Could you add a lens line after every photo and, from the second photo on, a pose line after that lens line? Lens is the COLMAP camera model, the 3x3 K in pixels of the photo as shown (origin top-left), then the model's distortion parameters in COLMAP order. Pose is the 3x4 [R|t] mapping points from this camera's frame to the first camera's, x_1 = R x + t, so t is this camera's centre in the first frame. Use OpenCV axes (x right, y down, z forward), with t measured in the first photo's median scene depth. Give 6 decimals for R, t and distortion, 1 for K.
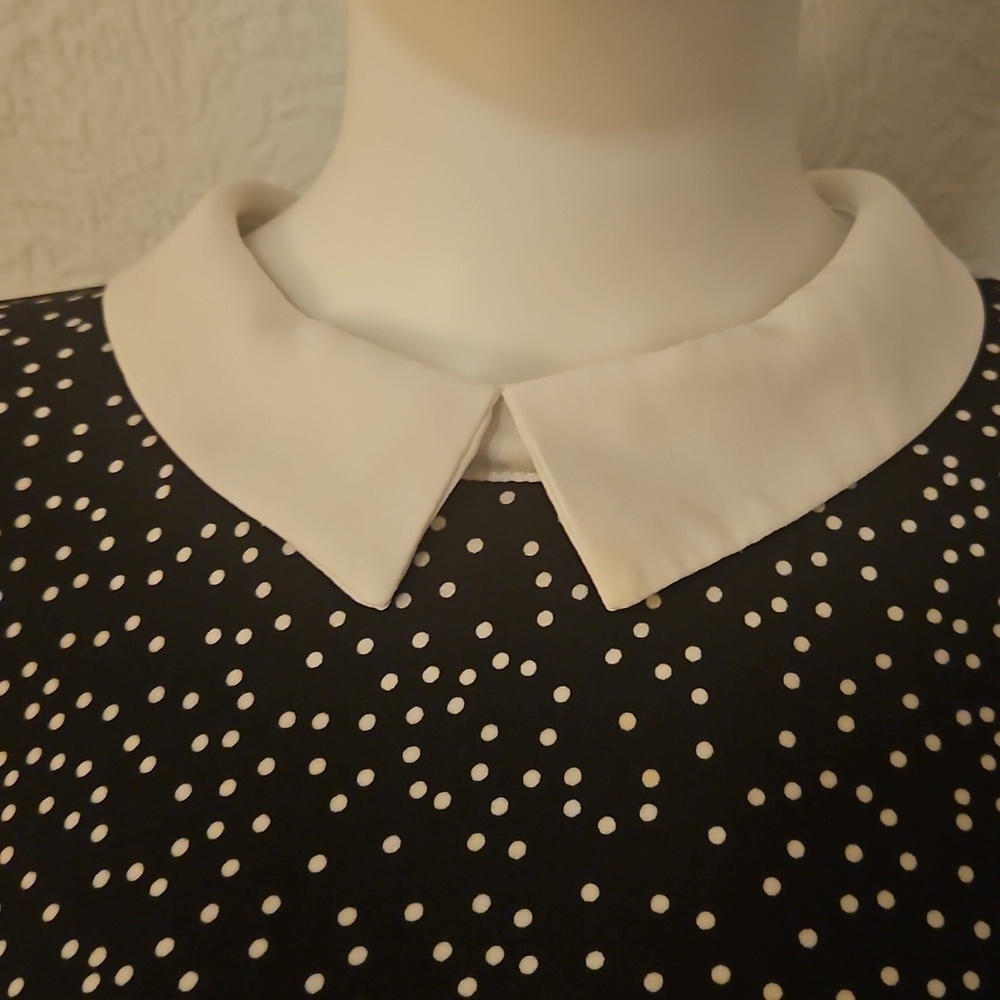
lens RADIAL K [[1481.5, 0, 507.5], [0, 1481.5, 509.8], [0, 0, 1]] dist [0.049953, 0.000000]
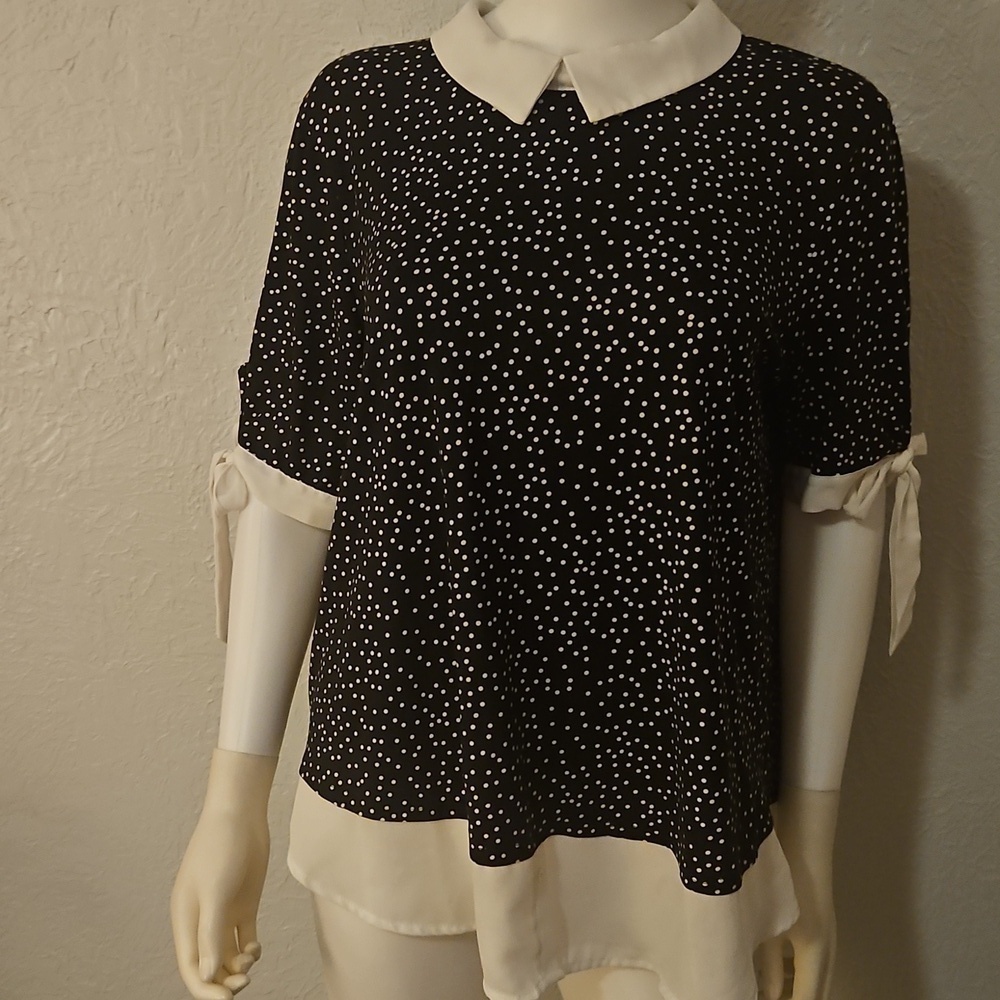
lens RADIAL K [[1481.5, 0, 470.9], [0, 1481.5, 515.6], [0, 0, 1]] dist [0.049953, 0.000000]
pose [[0.991298, 0.050632, -0.121511, 0.237577], [-0.045008, 0.997804, 0.048595, 0.750659], [0.123704, -0.042703, 0.991400, -2.225915]]
